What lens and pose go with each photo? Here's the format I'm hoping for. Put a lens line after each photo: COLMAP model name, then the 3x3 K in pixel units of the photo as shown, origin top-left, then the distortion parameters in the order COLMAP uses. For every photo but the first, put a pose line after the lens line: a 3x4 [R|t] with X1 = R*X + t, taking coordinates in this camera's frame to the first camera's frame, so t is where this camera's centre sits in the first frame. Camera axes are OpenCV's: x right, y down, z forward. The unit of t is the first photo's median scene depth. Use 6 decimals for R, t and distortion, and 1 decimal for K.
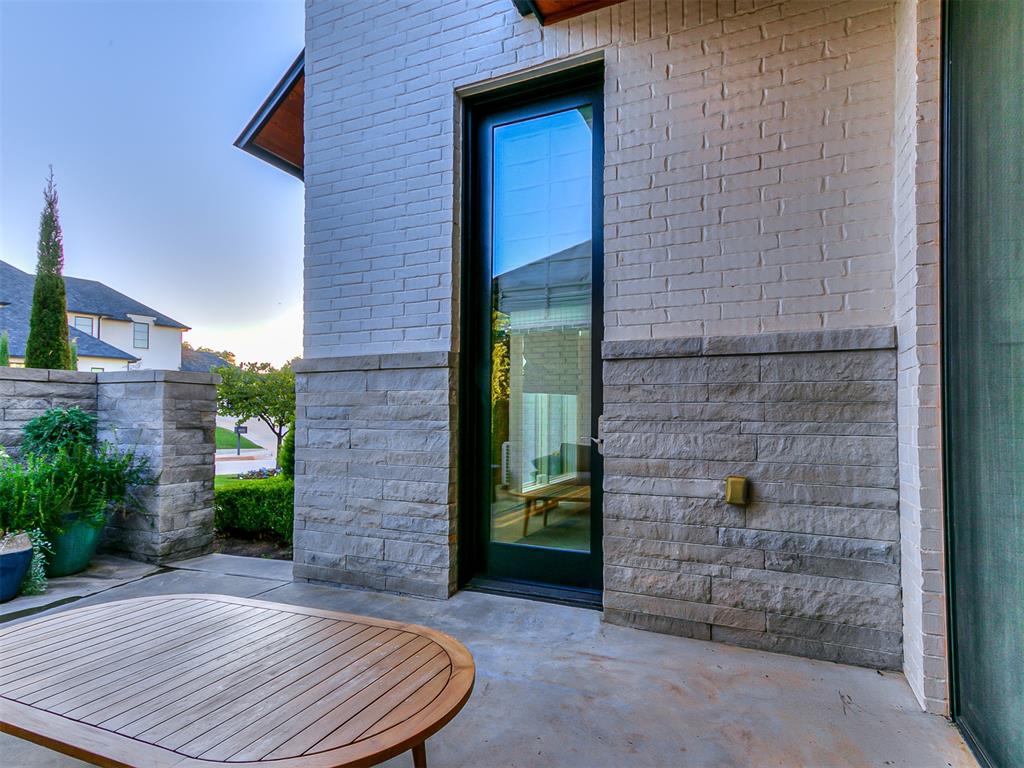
lens RADIAL K [[567.2, 0, 510.7], [0, 567.2, 411.9], [0, 0, 1]] dist [0.051085, 0.000409]
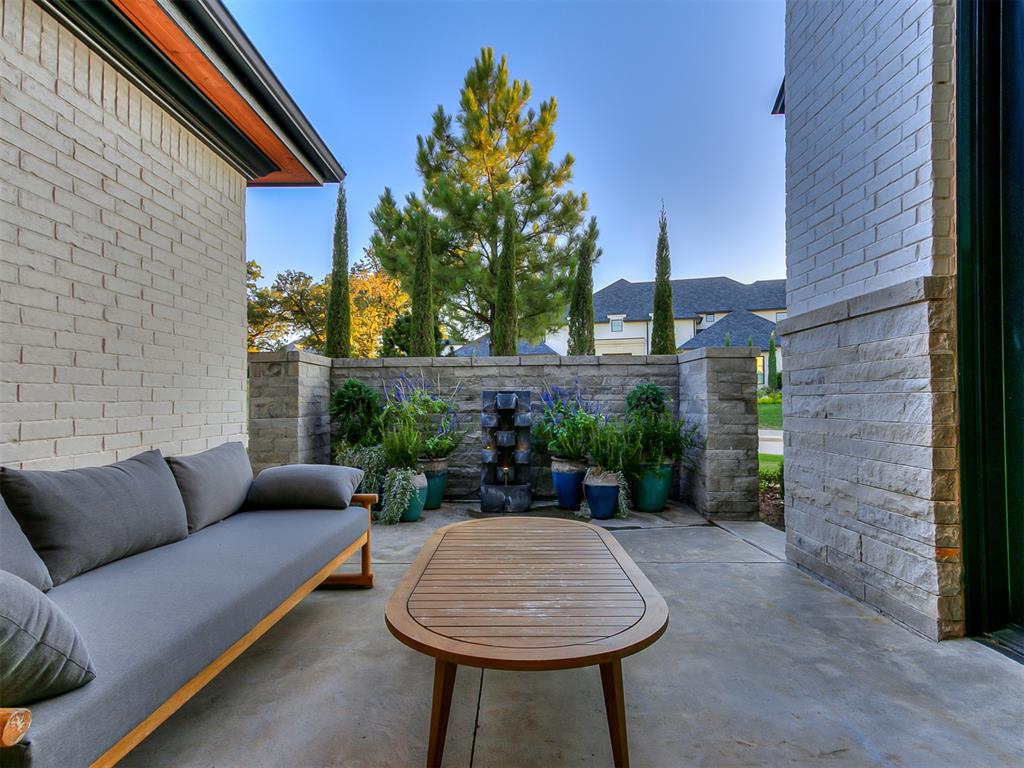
lens RADIAL K [[564.1, 0, 514.0], [0, 564.1, 395.8], [0, 0, 1]] dist [0.065394, -0.000210]
pose [[0.410353, -0.015634, -0.911793, 0.304895], [0.011249, 0.999864, -0.012082, 0.037210], [0.911857, -0.005299, 0.410473, 0.239391]]
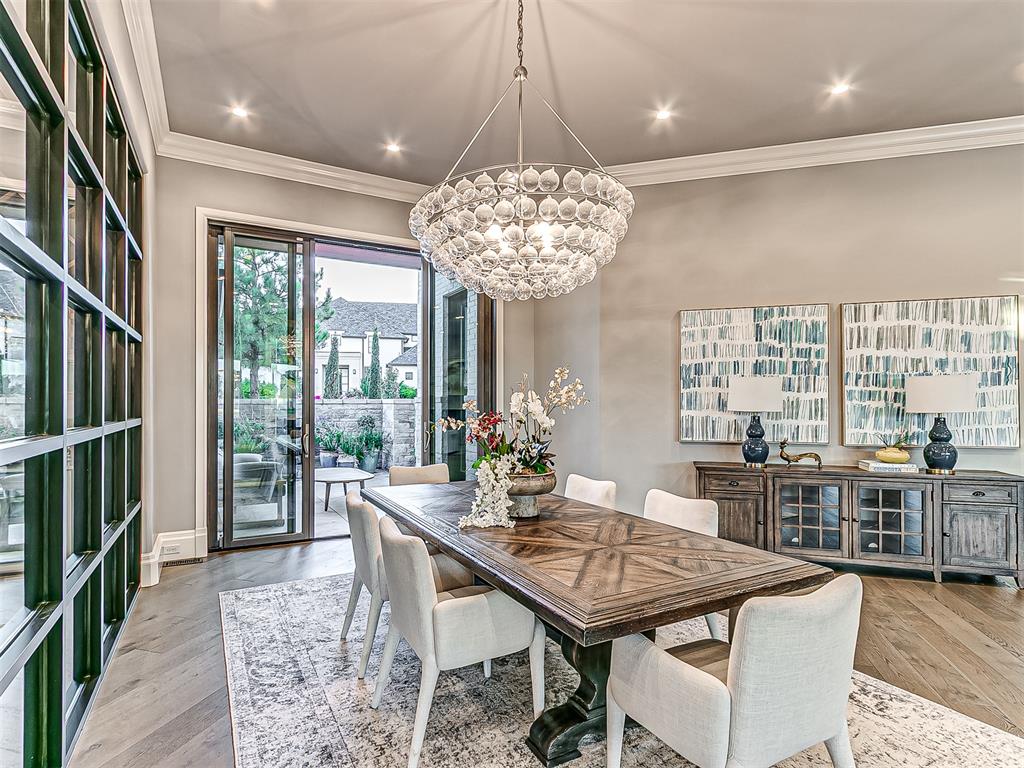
lens RADIAL K [[545.5, 0, 494.8], [0, 545.5, 385.6], [0, 0, 1]] dist [0.004536, -0.000693]
pose [[0.779987, -0.025664, -0.625270, 1.482877], [0.007085, 0.999457, -0.032184, -0.058051], [0.625756, 0.020673, 0.779745, -0.704188]]
